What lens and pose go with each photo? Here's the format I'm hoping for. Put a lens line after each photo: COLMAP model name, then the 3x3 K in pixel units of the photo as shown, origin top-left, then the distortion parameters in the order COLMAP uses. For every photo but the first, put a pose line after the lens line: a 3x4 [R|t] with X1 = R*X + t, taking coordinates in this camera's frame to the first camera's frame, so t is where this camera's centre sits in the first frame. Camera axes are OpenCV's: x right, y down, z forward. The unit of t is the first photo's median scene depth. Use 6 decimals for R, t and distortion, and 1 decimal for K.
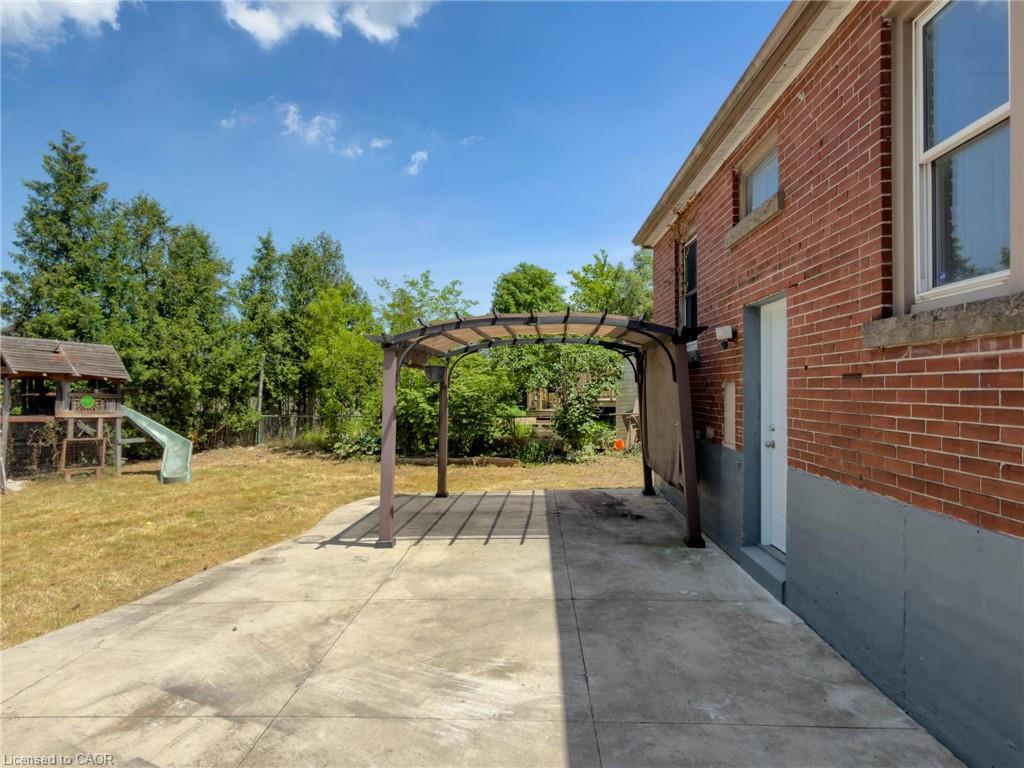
lens RADIAL K [[604.0, 0, 516.5], [0, 604.0, 384.6], [0, 0, 1]] dist [0.001625, -0.000046]
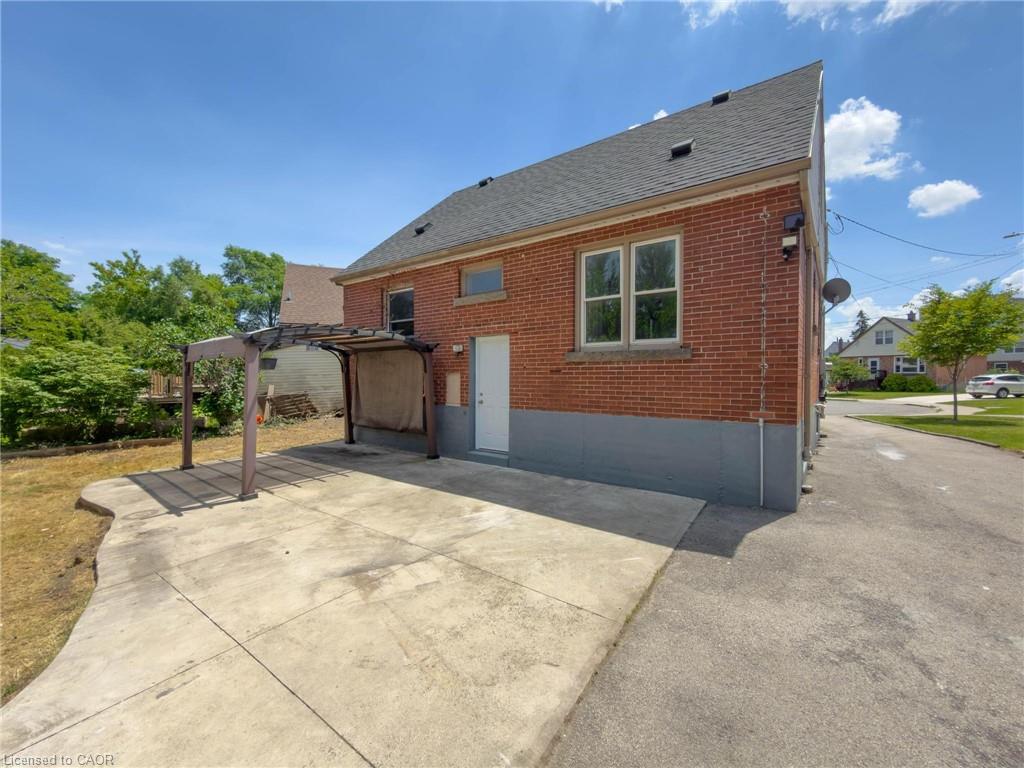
lens RADIAL K [[420.4, 0, 512.0], [0, 420.4, 384.0], [0, 0, 1]] dist [0.000798, -0.000109]
pose [[0.573151, -0.010154, 0.819387, -0.278623], [-0.006941, 0.999827, 0.017245, 0.002961], [-0.819420, -0.015572, 0.572982, 0.017760]]
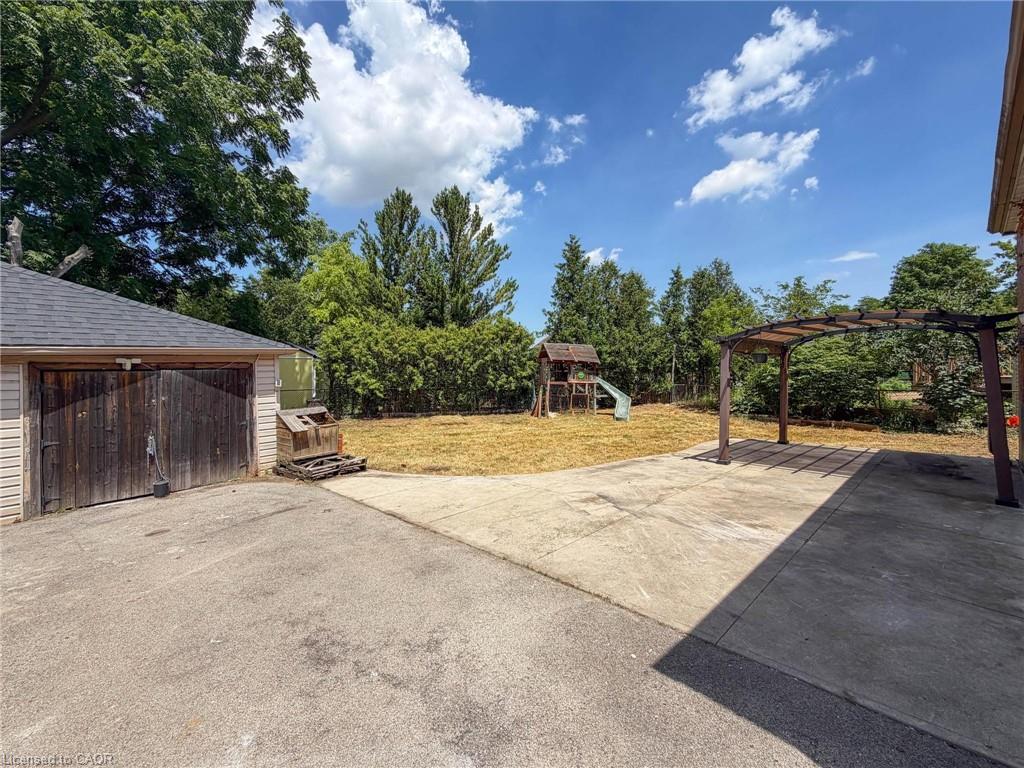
lens RADIAL K [[420.4, 0, 512.0], [0, 420.4, 384.0], [0, 0, 1]] dist [0.000798, -0.000109]
pose [[0.702919, 0.022214, -0.710923, 0.086341], [0.012497, 0.998972, 0.043571, -0.003960], [0.711160, -0.039512, 0.701919, -0.096047]]
